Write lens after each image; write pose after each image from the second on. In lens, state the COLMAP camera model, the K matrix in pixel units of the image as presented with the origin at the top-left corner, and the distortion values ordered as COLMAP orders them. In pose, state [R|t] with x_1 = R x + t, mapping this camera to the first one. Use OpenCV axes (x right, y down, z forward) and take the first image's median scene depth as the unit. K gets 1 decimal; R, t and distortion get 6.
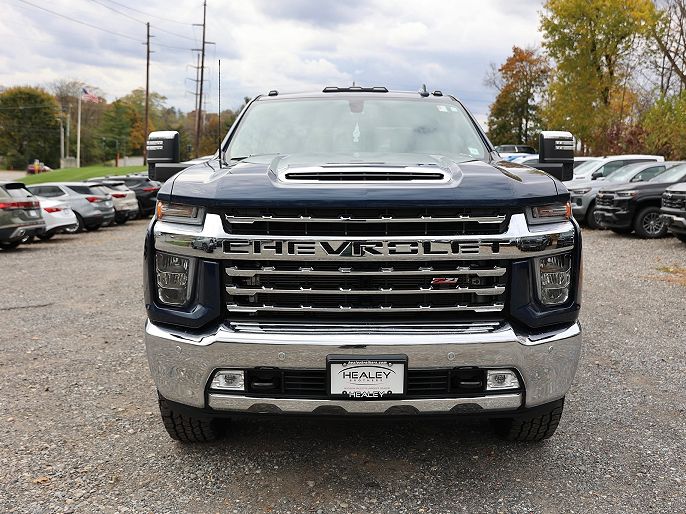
lens RADIAL K [[671.9, 0, 360.3], [0, 671.9, 256.9], [0, 0, 1]] dist [-0.001355, -0.002789]
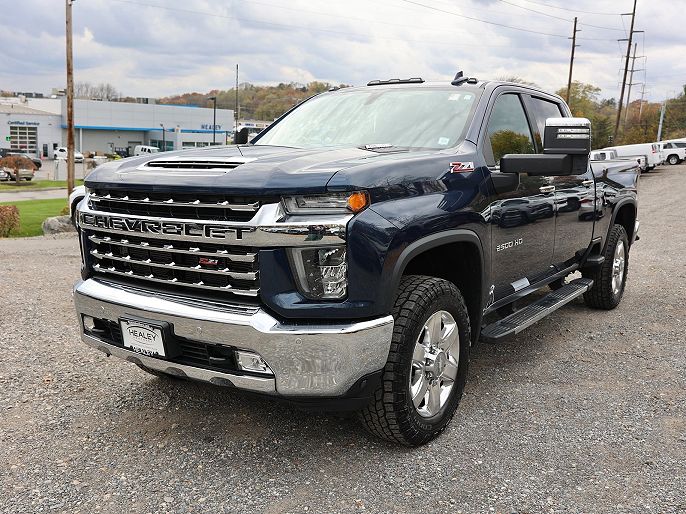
lens RADIAL K [[666.1, 0, 362.2], [0, 666.1, 256.6], [0, 0, 1]] dist [-0.046762, -0.008633]
pose [[0.823899, 0.086158, -0.560149, 0.931051], [-0.079148, 0.996183, 0.036810, -0.031931], [0.561182, 0.014007, 0.827574, 0.249397]]
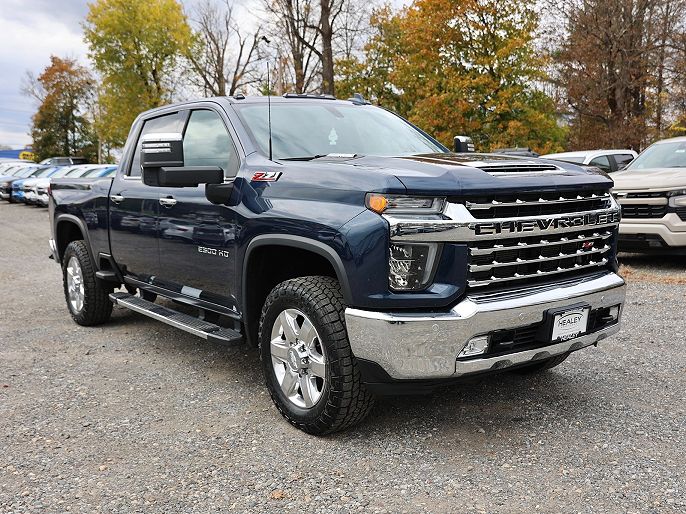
lens RADIAL K [[666.1, 0, 362.2], [0, 666.1, 256.6], [0, 0, 1]] dist [-0.046762, -0.008633]
pose [[0.815416, -0.092345, 0.571463, -0.998367], [0.101474, 0.994710, 0.015947, -0.007509], [-0.569912, 0.044985, 0.820473, 0.173301]]
